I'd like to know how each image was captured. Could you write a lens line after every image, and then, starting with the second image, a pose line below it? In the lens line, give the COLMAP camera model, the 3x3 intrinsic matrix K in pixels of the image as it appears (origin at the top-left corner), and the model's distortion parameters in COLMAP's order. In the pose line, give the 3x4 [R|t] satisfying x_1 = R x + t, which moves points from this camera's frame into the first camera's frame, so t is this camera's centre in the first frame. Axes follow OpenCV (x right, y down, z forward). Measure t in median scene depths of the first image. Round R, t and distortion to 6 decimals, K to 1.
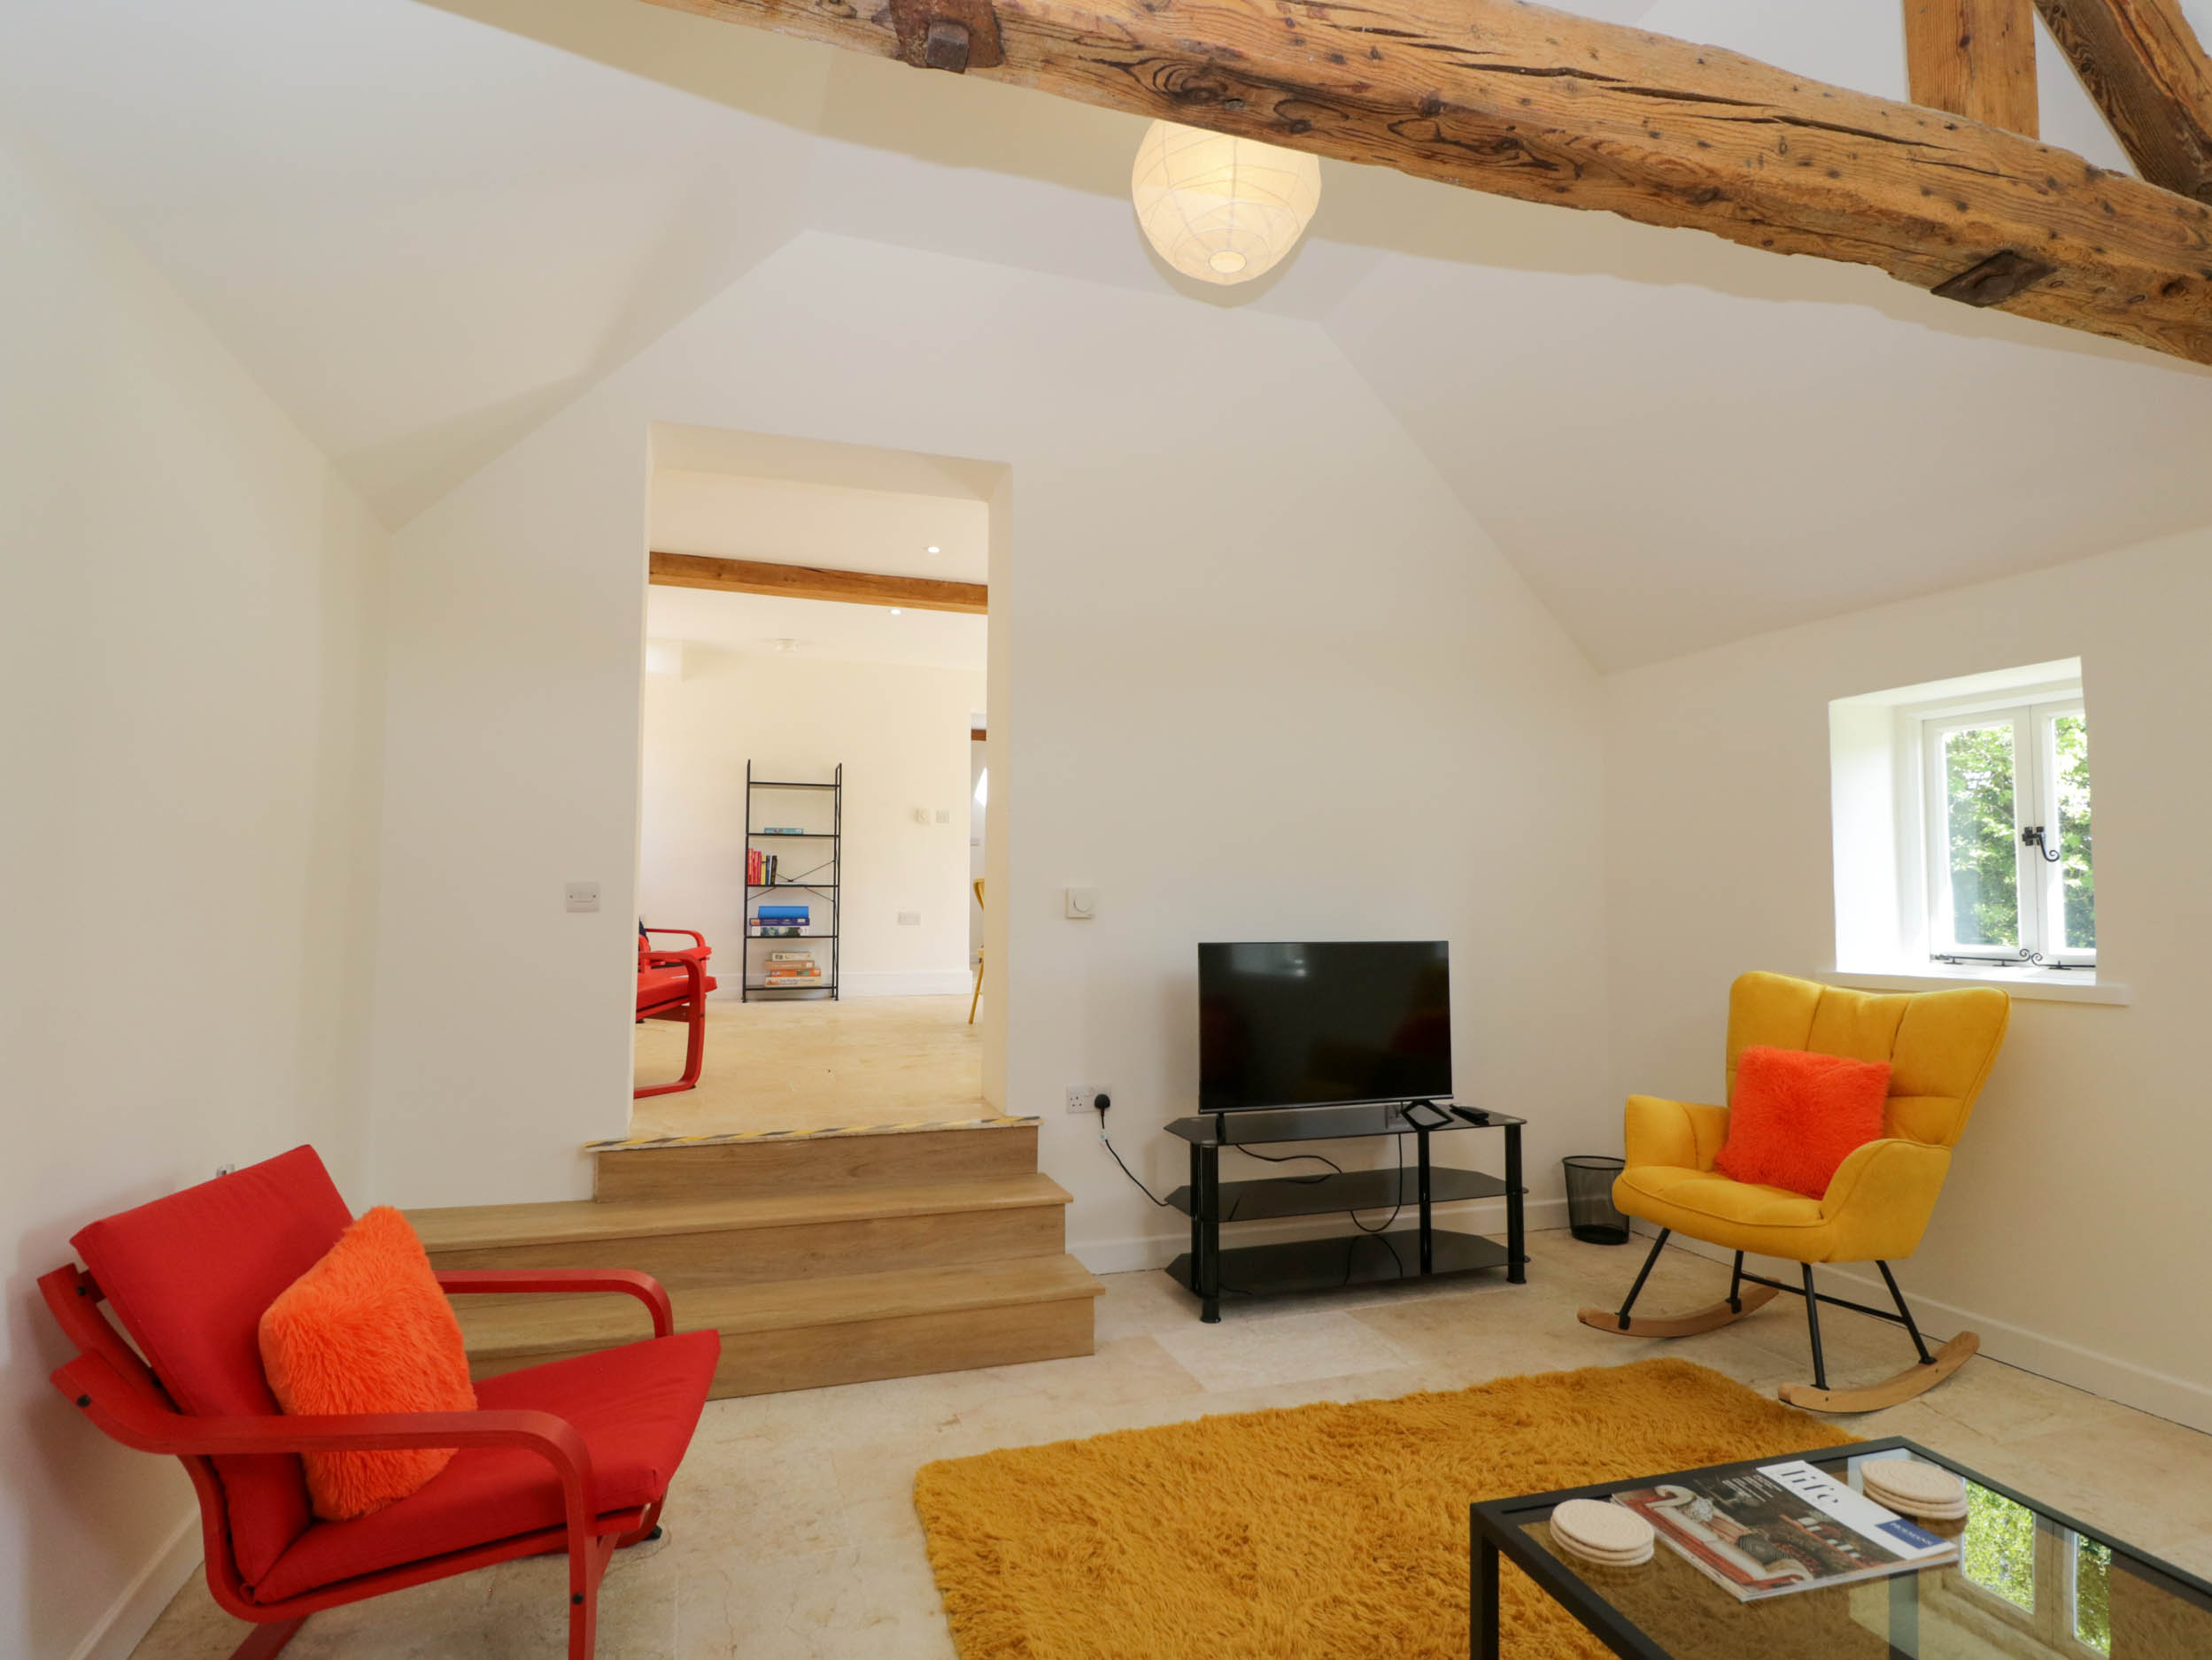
lens RADIAL K [[1173.1, 0, 1103.5], [0, 1173.1, 826.1], [0, 0, 1]] dist [0.002555, -0.018348]
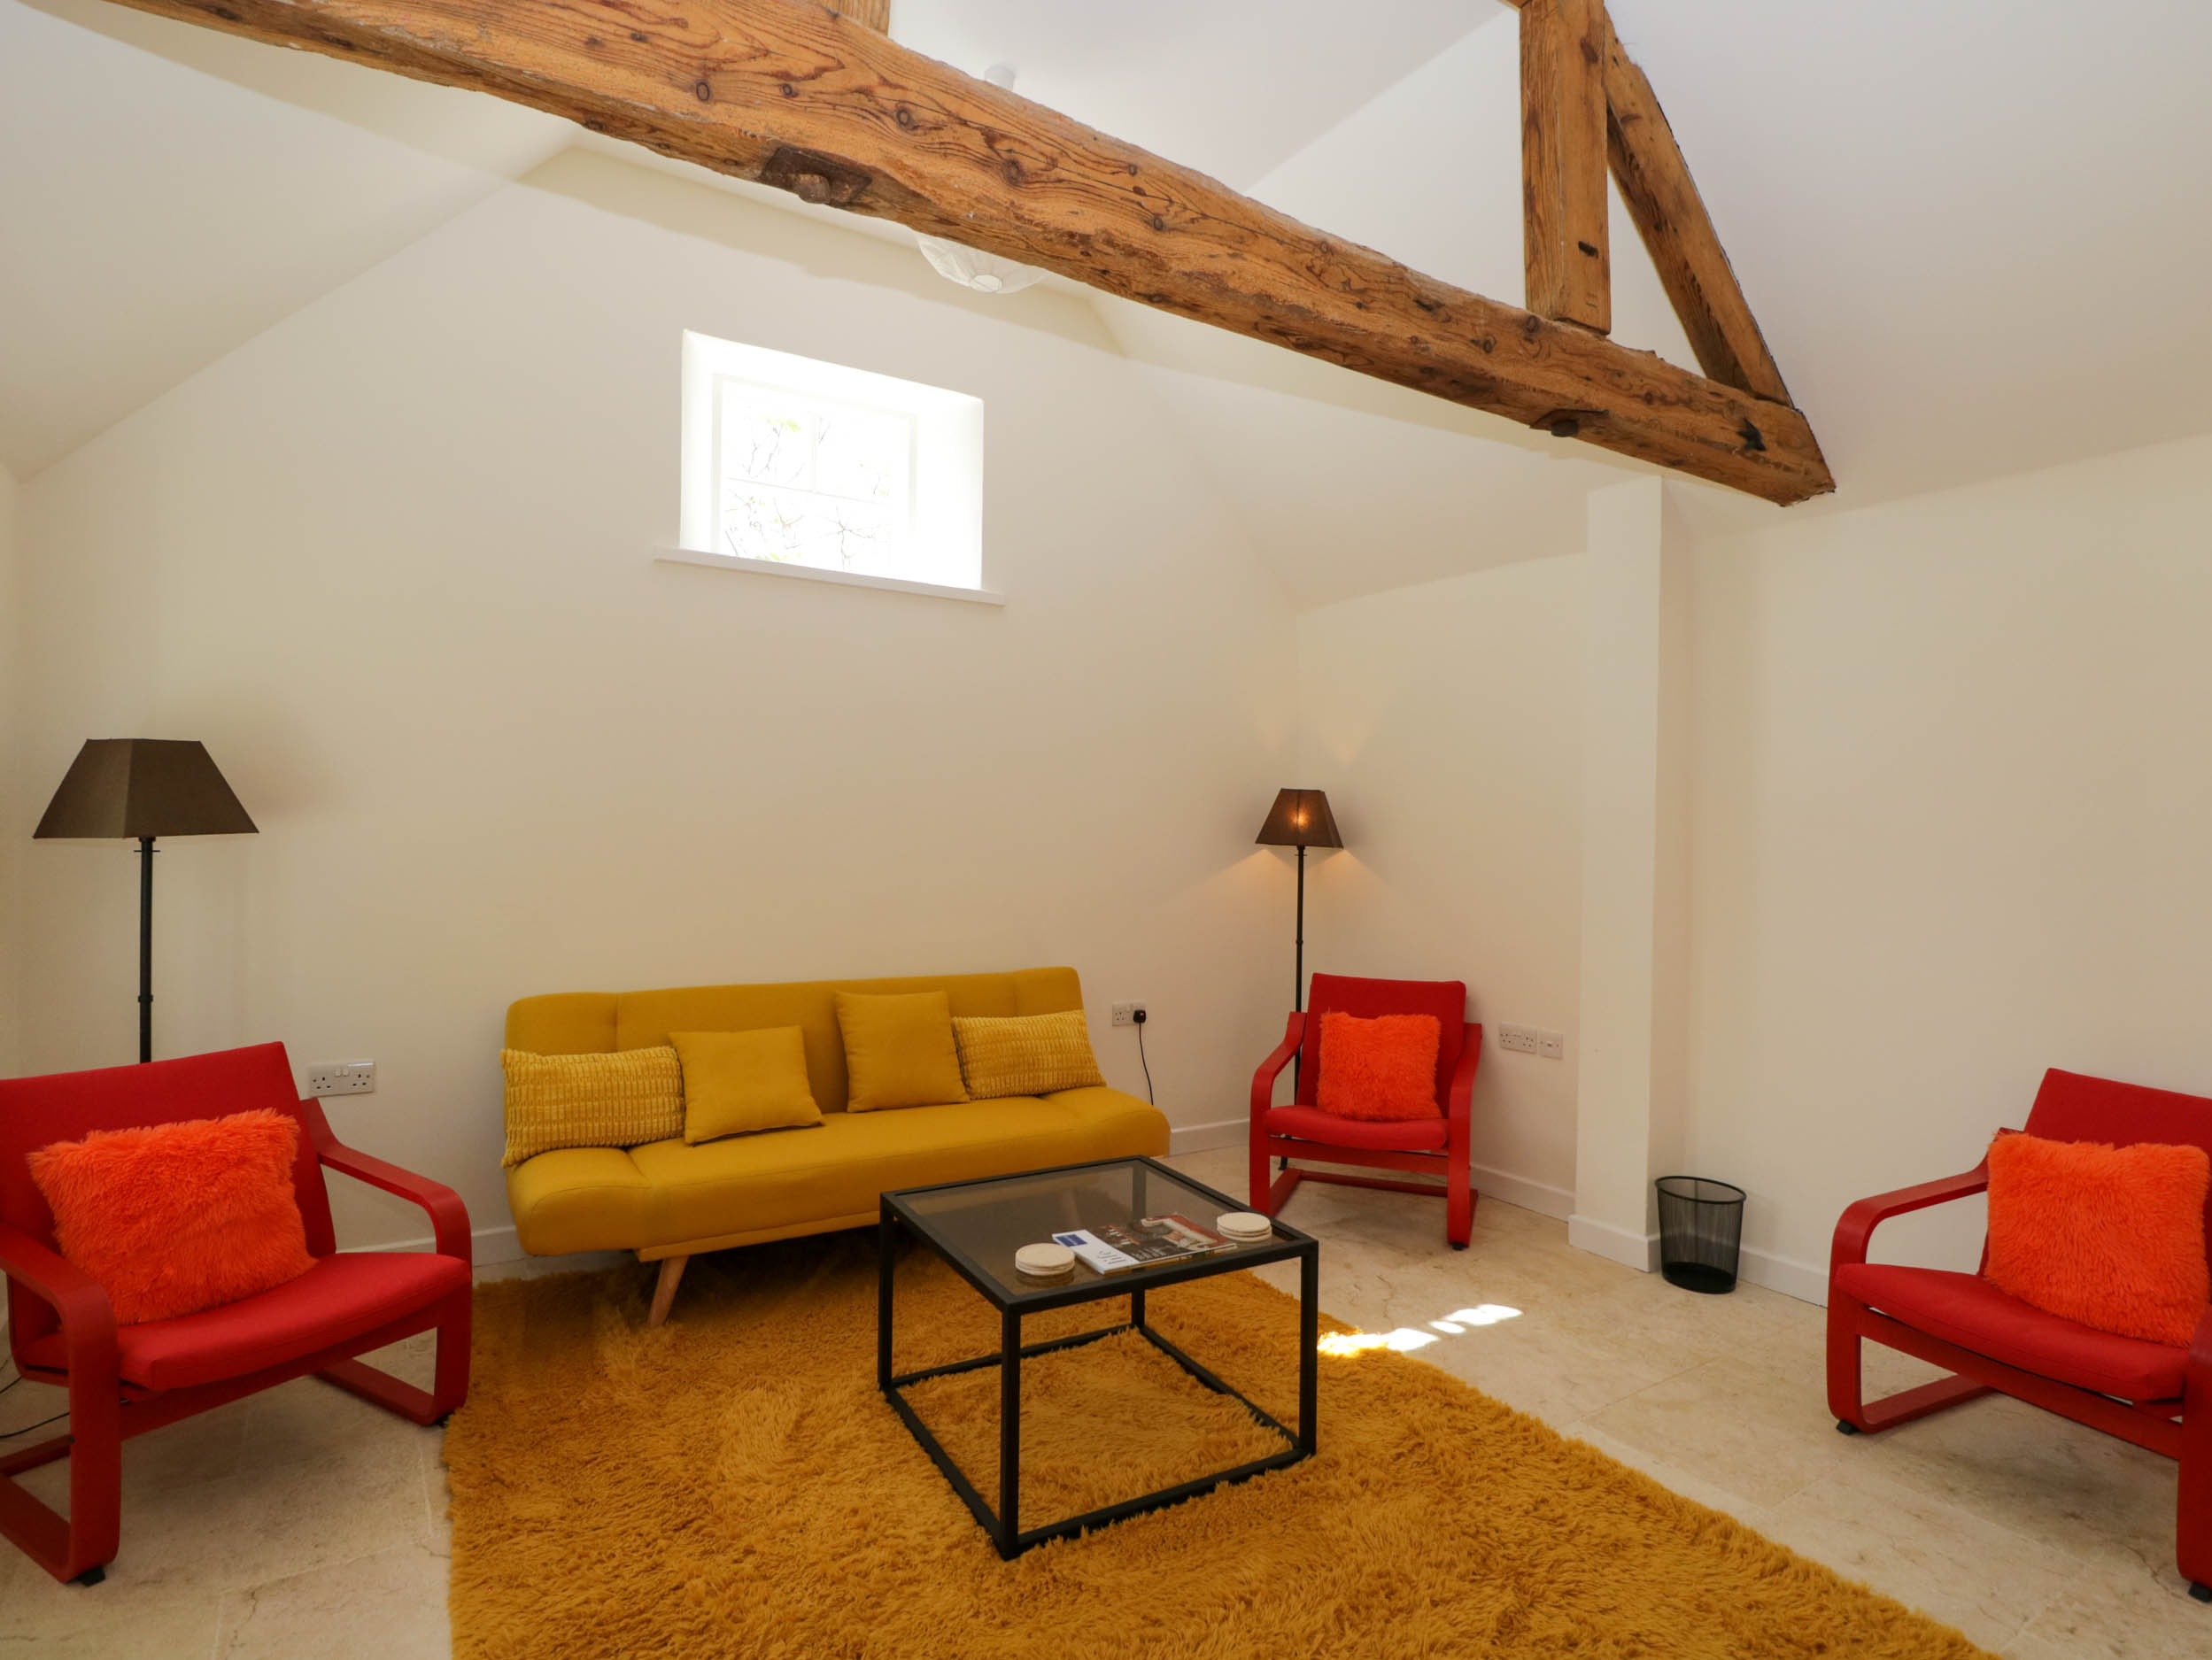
lens RADIAL K [[1126.5, 0, 1106.0], [0, 1126.5, 830.0], [0, 0, 1]] dist [-0.002591, -0.001277]
pose [[-0.974667, -0.023623, -0.222412, 0.468249], [-0.009565, 0.997899, -0.064073, 0.054672], [0.223458, -0.060322, -0.972845, 1.208425]]
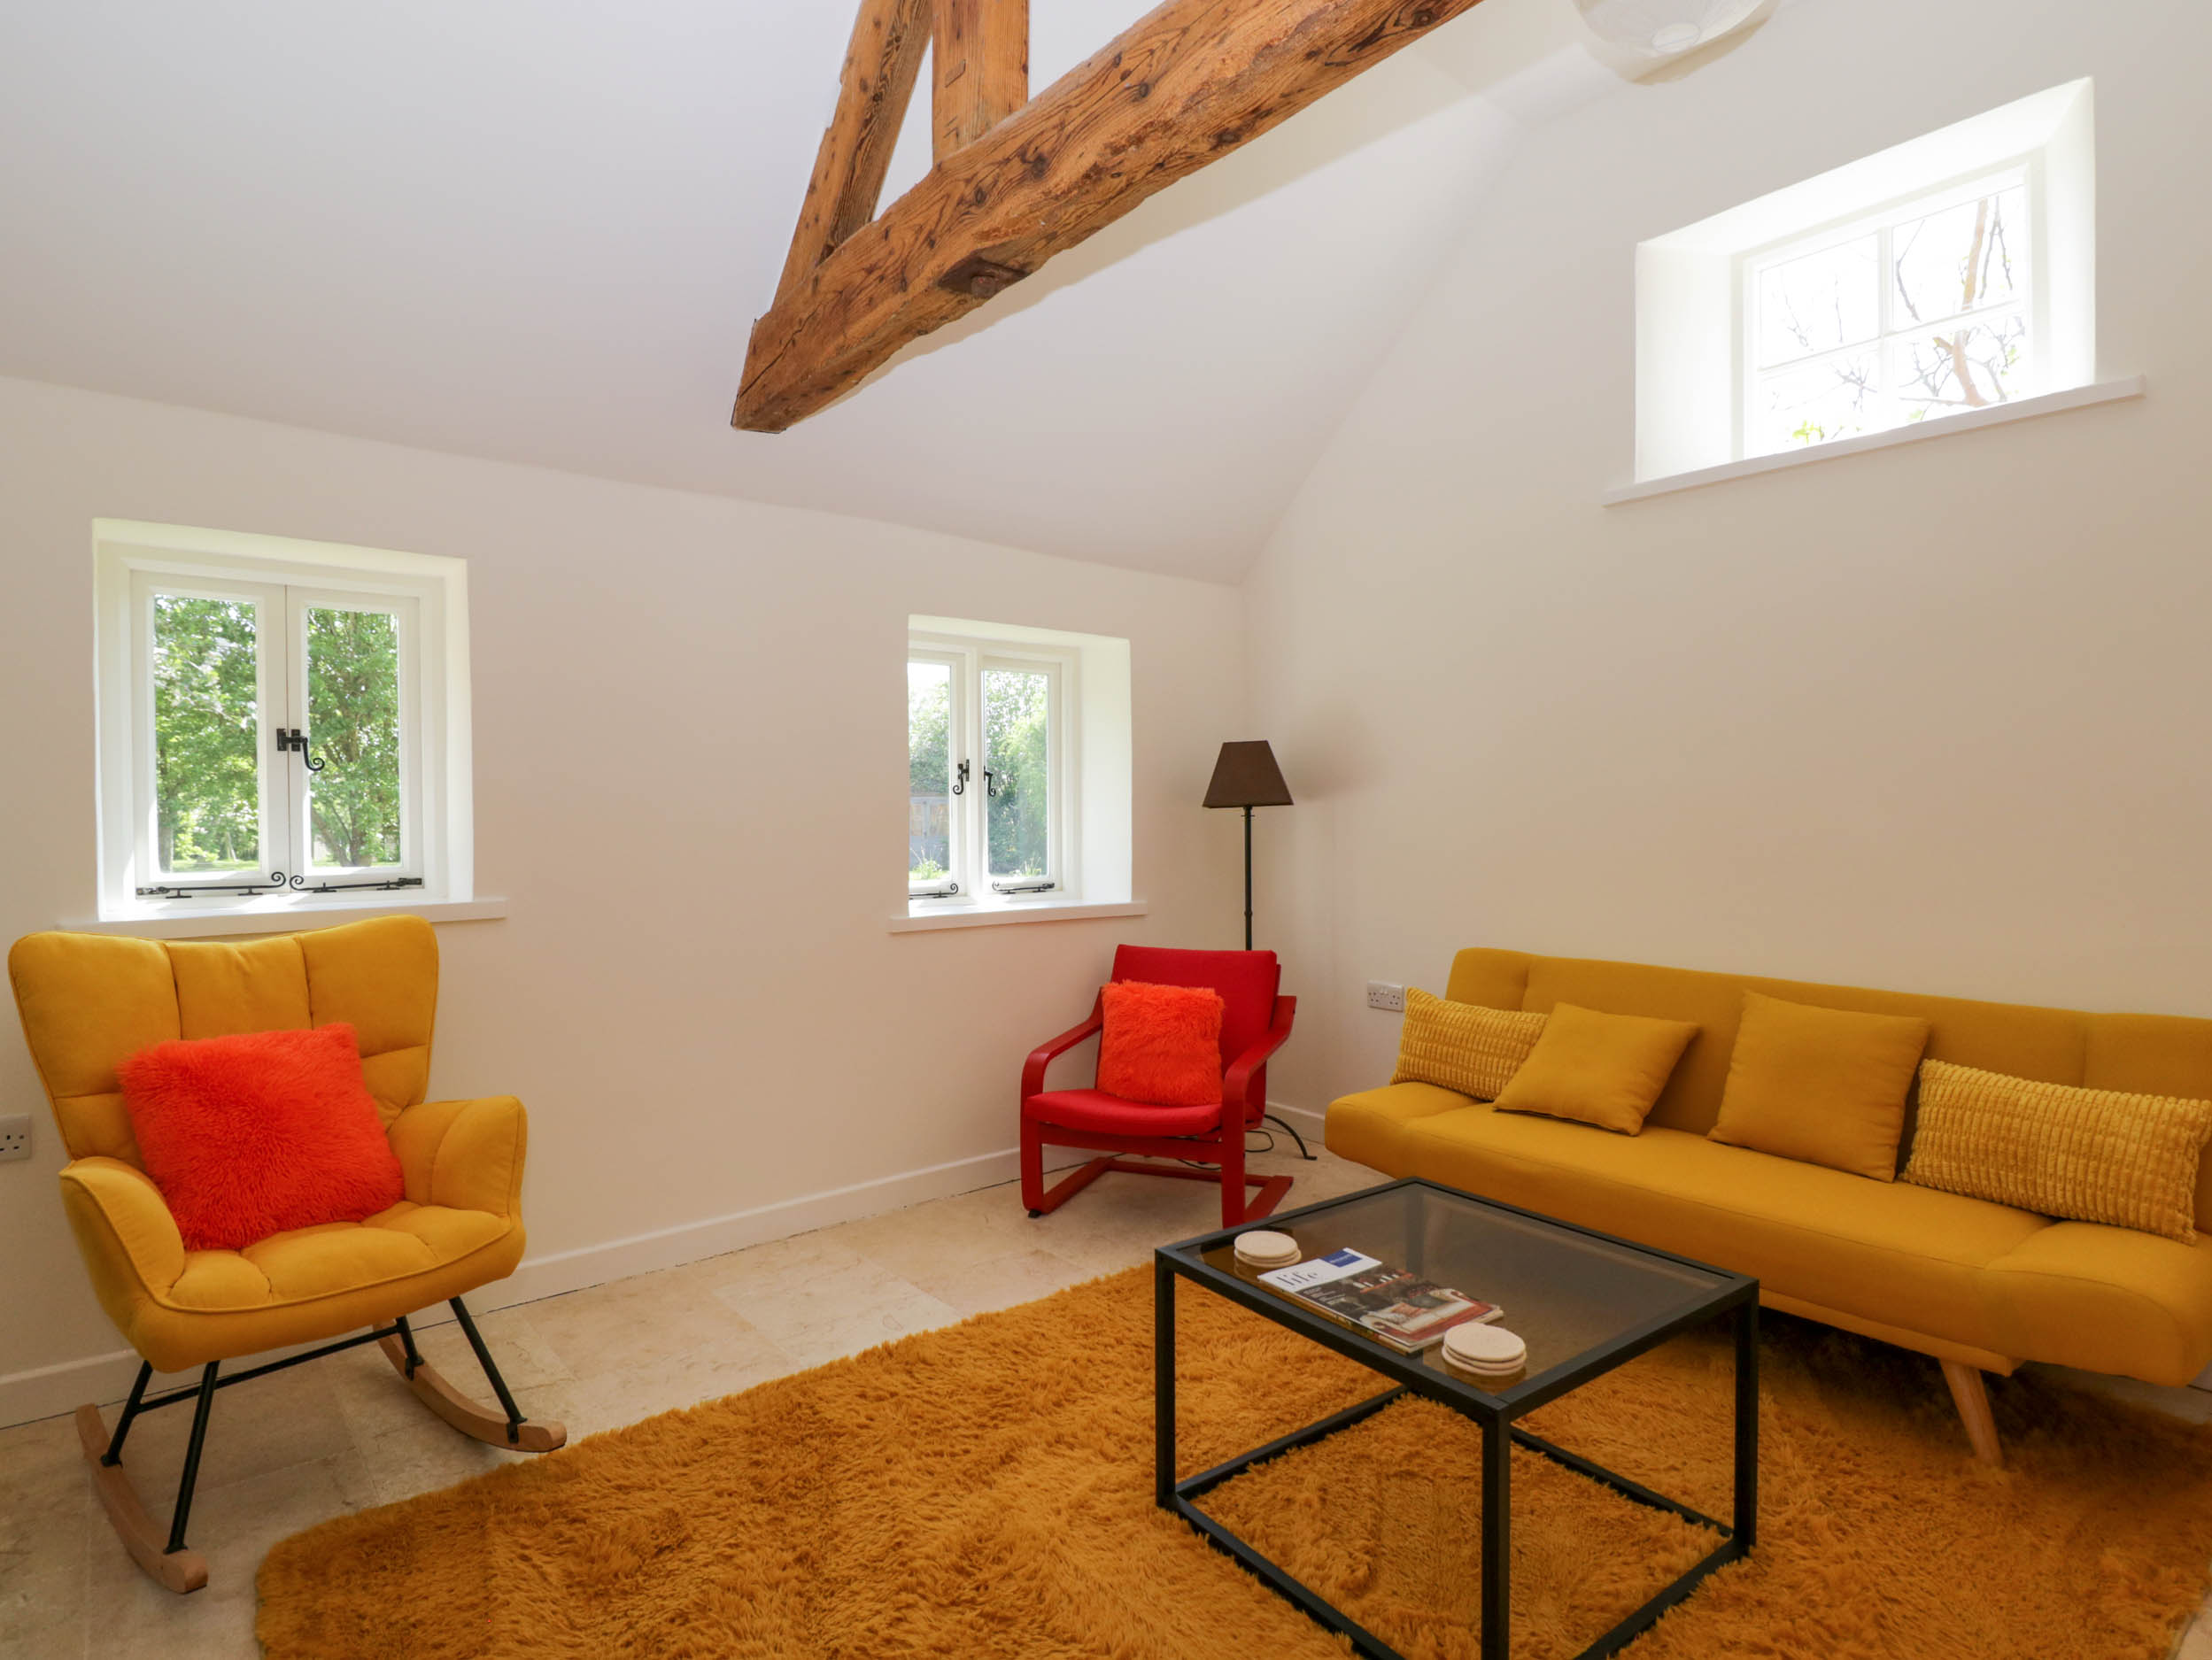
lens RADIAL K [[1173.1, 0, 1103.5], [0, 1173.1, 826.1], [0, 0, 1]] dist [0.002555, -0.018348]
pose [[-0.351481, -0.018220, 0.936018, -0.245880], [-0.054051, 0.998538, -0.000860, 0.044825], [-0.934633, -0.050895, -0.351952, 0.826037]]
